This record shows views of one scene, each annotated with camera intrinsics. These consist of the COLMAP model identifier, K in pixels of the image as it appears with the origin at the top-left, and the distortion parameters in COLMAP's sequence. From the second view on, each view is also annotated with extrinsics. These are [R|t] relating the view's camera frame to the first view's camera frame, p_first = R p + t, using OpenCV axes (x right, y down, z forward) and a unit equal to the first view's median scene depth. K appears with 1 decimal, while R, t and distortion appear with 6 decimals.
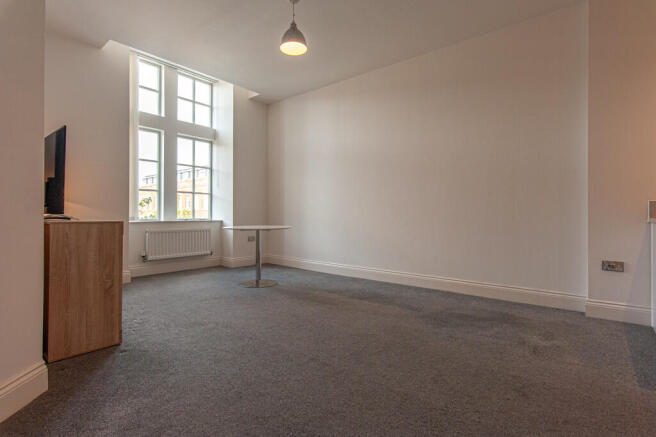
lens RADIAL K [[330.1, 0, 325.3], [0, 330.1, 216.0], [0, 0, 1]] dist [-0.003965, -0.000456]
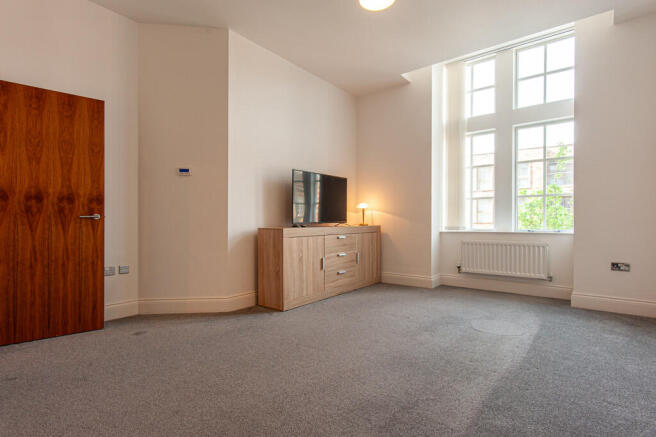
lens RADIAL K [[330.1, 0, 324.9], [0, 330.1, 224.5], [0, 0, 1]] dist [-0.003965, -0.000456]
pose [[-0.022009, 0.005925, -0.999740, 0.402808], [-0.005354, 0.999967, 0.006044, -0.006143], [0.999743, 0.005485, -0.021976, 0.572886]]
